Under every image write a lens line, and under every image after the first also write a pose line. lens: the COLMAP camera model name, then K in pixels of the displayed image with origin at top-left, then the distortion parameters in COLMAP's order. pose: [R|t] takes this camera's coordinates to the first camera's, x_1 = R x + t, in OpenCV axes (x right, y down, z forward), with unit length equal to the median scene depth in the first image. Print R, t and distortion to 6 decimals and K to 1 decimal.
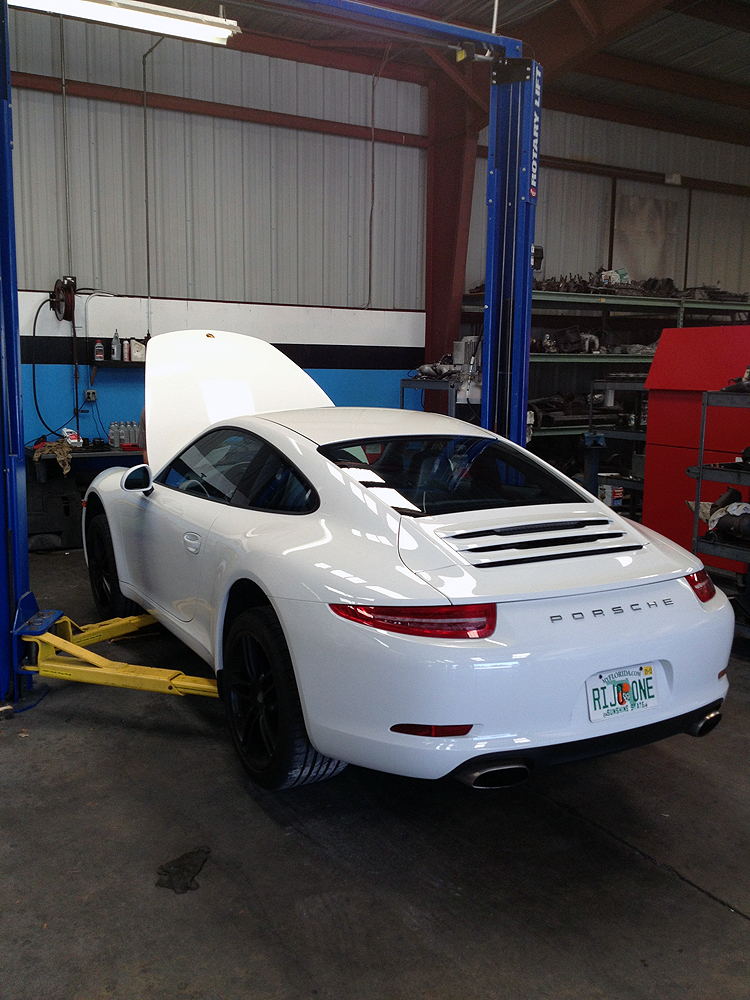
lens RADIAL K [[949.8, 0, 375.0], [0, 949.8, 500.0], [0, 0, 1]] dist [0.145924, -0.266373]
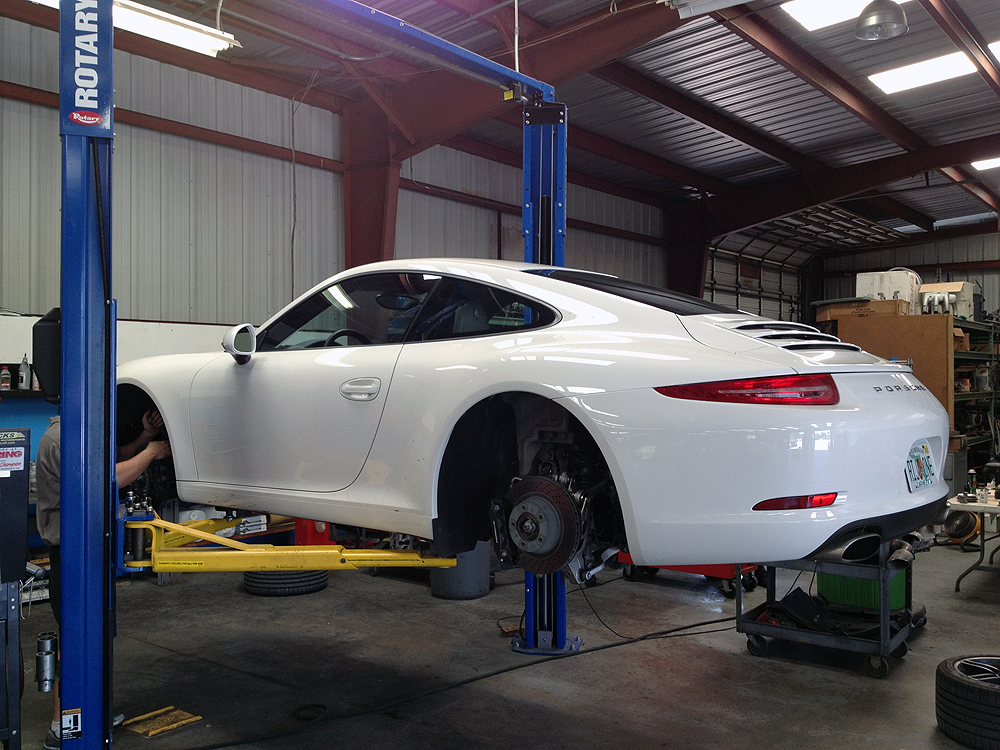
lens RADIAL K [[949.8, 0, 495.7], [0, 949.8, 378.7], [0, 0, 1]] dist [0.145924, -0.266373]
pose [[0.932767, -0.014679, 0.360180, -0.179701], [0.064763, 0.989737, -0.127382, -0.018520], [-0.354614, 0.142144, 0.924145, 0.061352]]
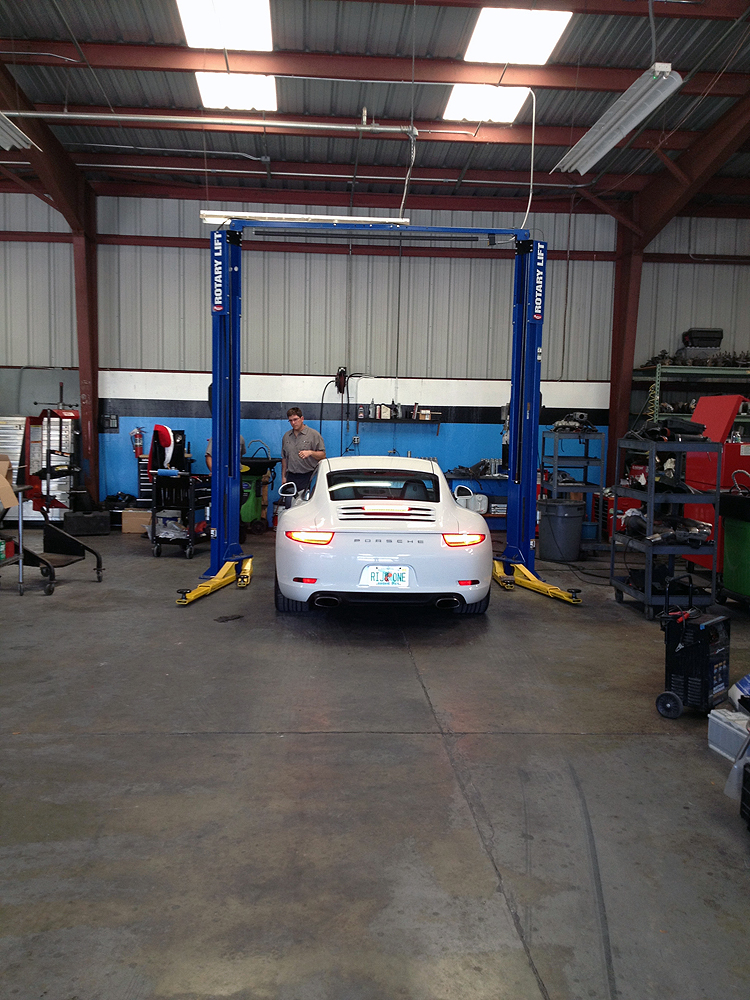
lens RADIAL K [[949.8, 0, 375.0], [0, 949.8, 500.0], [0, 0, 1]] dist [0.145924, -0.266373]
pose [[0.892611, 0.044042, -0.448672, 0.413837], [-0.072338, 0.996314, -0.046112, 0.055338], [0.444987, 0.073616, 0.892506, -0.350171]]
